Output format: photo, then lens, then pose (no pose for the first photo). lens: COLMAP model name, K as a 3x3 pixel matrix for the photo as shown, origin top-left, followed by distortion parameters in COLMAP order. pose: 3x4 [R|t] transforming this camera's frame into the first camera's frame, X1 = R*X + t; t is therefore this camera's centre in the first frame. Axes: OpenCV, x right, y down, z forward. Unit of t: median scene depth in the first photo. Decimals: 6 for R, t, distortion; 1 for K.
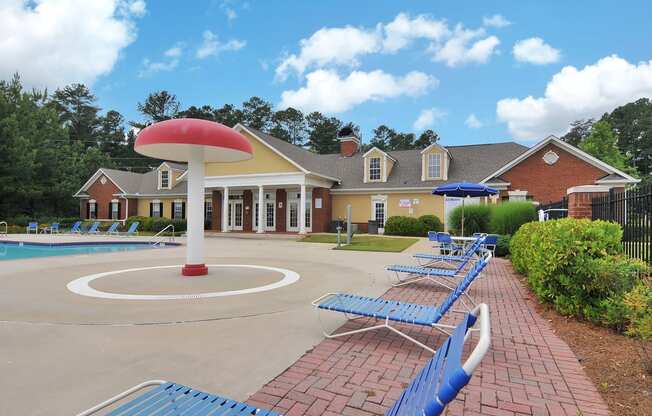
lens RADIAL K [[364.6, 0, 322.4], [0, 364.6, 210.8], [0, 0, 1]] dist [-0.022099, 0.000330]
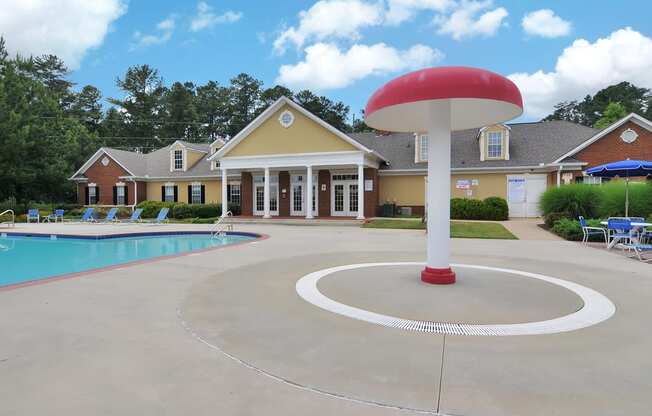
lens RADIAL K [[370.2, 0, 326.0], [0, 370.2, 208.0], [0, 0, 1]] dist [-0.021220, -0.001145]
pose [[0.997075, -0.010585, 0.075695, -0.139097], [0.007682, 0.999228, 0.038534, -0.000163], [-0.076044, -0.037840, 0.996386, 0.058498]]
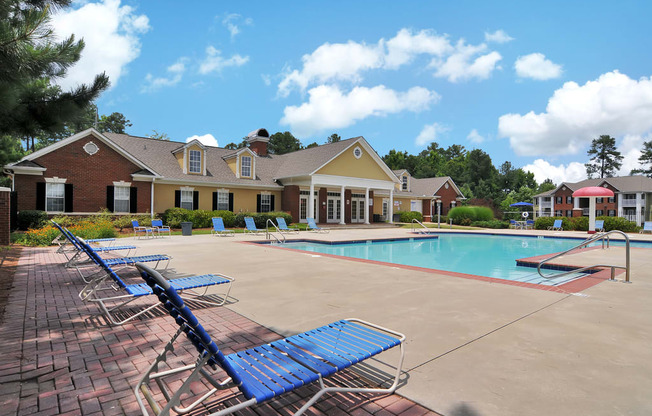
lens RADIAL K [[364.6, 0, 322.4], [0, 364.6, 210.8], [0, 0, 1]] dist [-0.022099, 0.000330]
pose [[0.441060, 0.004511, 0.897466, -1.007287], [-0.028685, 0.999547, 0.009073, 0.004415], [-0.897019, -0.029745, 0.440990, 0.399246]]
